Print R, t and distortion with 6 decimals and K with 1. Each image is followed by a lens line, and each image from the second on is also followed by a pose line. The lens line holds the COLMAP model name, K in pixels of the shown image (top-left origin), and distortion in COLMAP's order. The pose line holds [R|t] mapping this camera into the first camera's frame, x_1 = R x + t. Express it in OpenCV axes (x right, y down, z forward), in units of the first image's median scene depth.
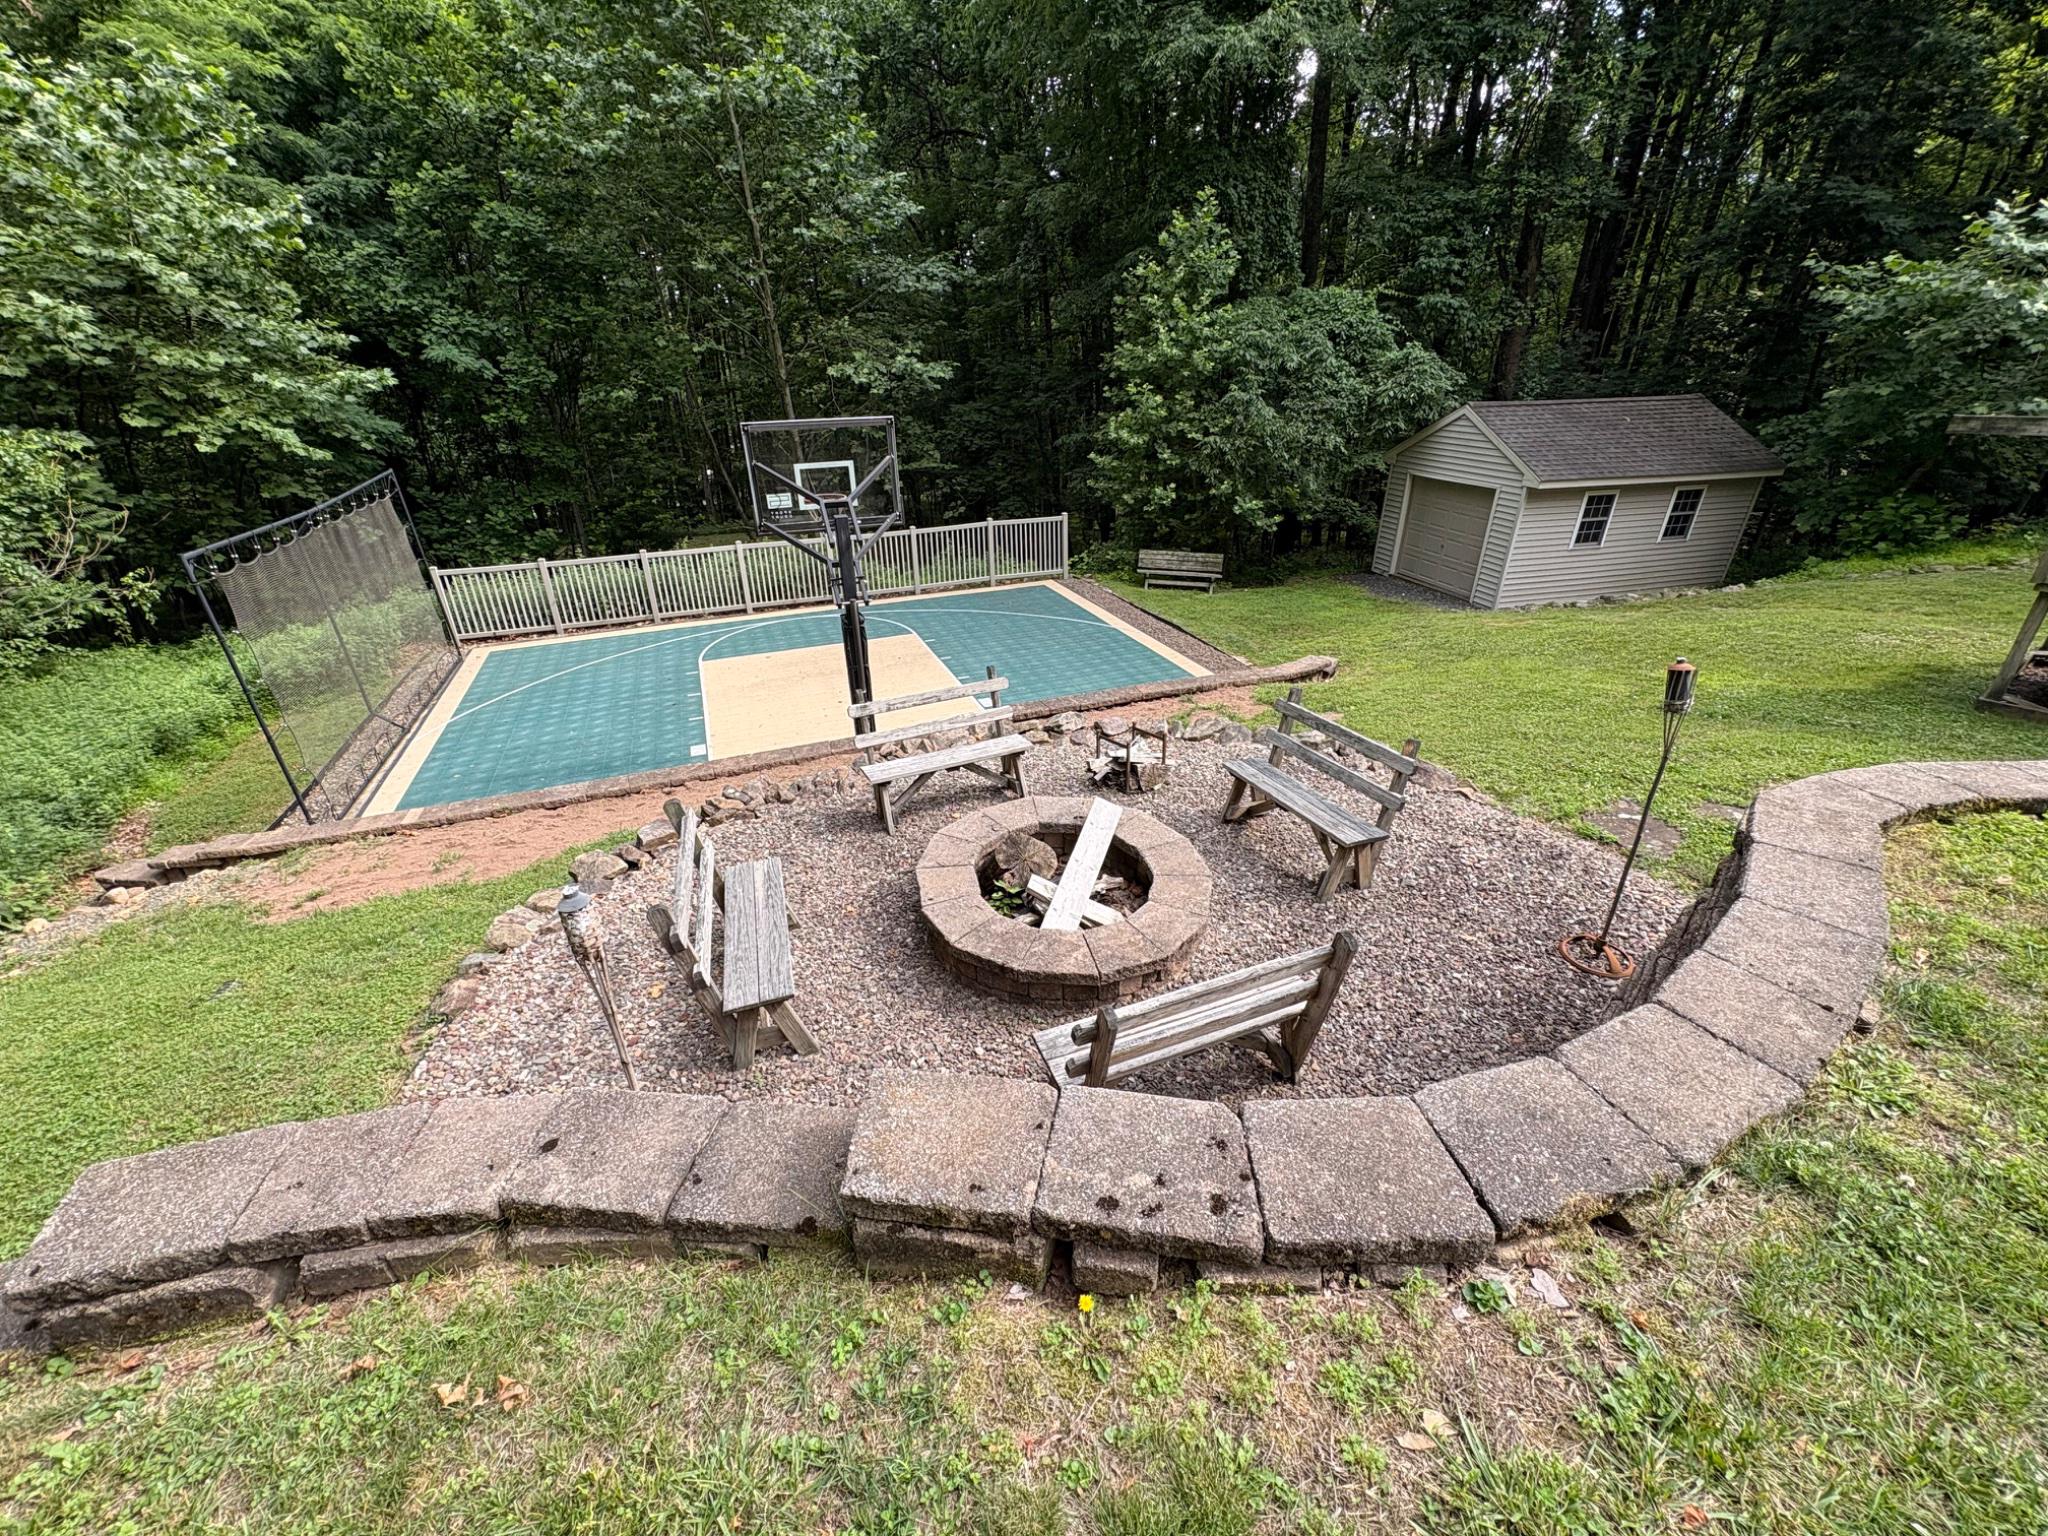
lens RADIAL K [[818.9, 0, 1017.8], [0, 818.9, 768.5], [0, 0, 1]] dist [0.001072, 0.000280]
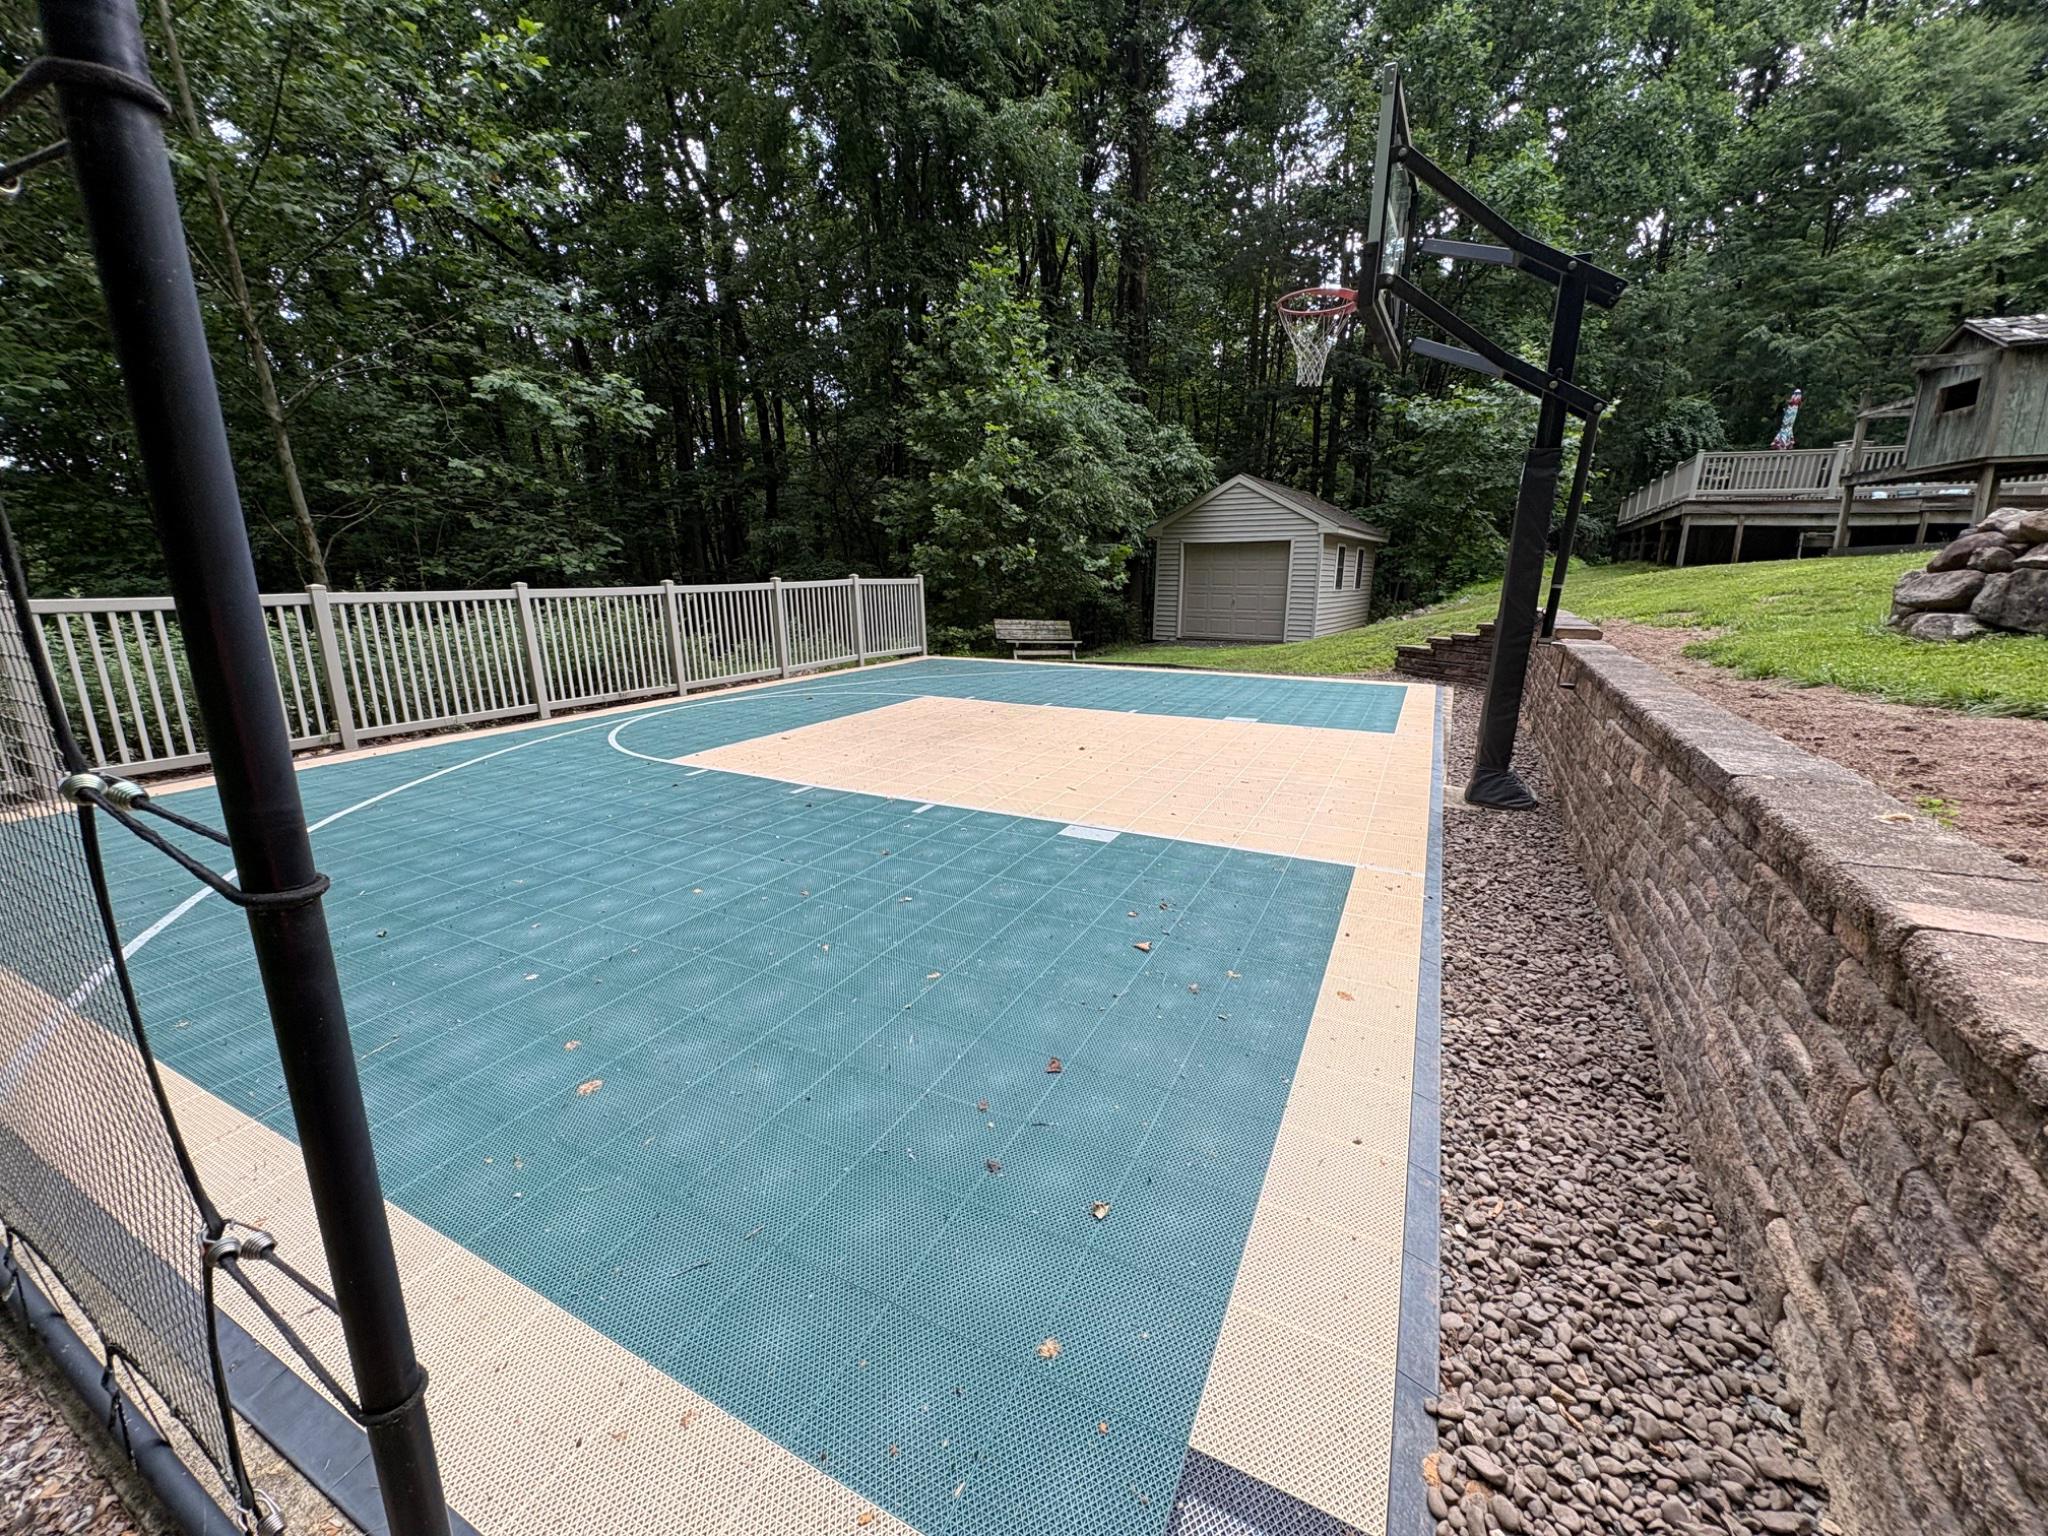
lens RADIAL K [[818.9, 0, 1022.0], [0, 818.9, 767.5], [0, 0, 1]] dist [0.001072, 0.000280]
pose [[0.740018, -0.140959, 0.657650, -0.458748], [0.293428, 0.947495, -0.127094, -0.007317], [-0.605205, 0.287025, 0.742525, 0.450942]]
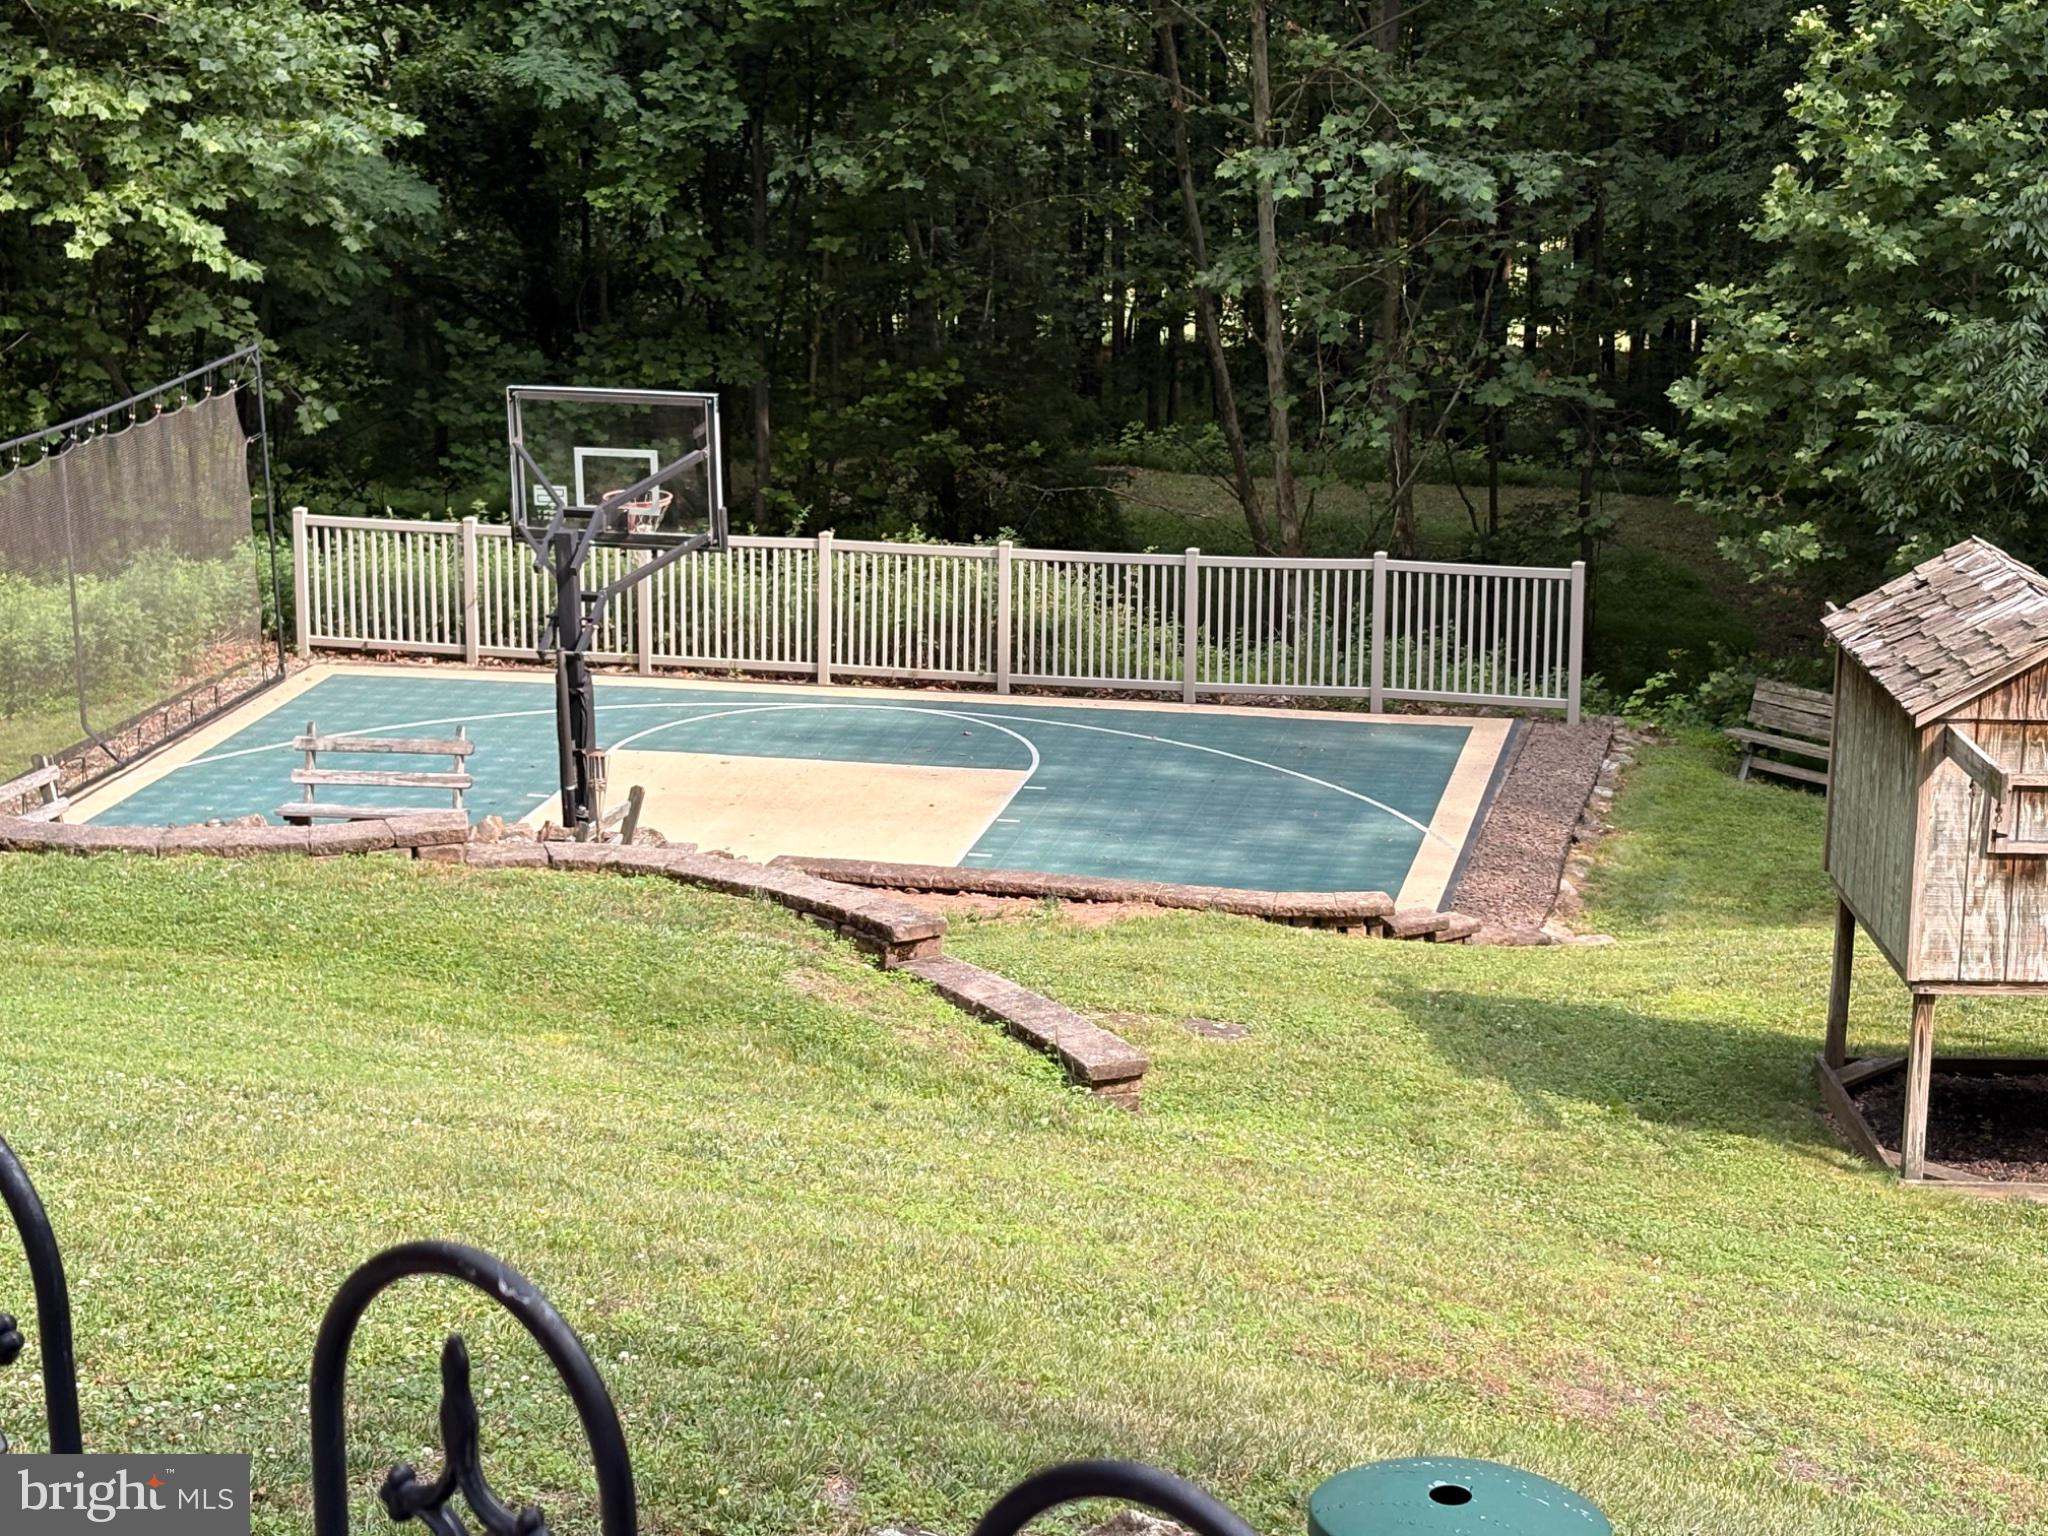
lens RADIAL K [[3819.9, 0, 1012.3], [0, 3819.9, 777.6], [0, 0, 1]] dist [0.061004, 0.000000]
pose [[0.831090, 0.159060, -0.532906, 0.926766], [-0.260728, 0.957834, -0.120727, 0.092787], [0.491233, 0.239279, 0.837518, -0.739319]]
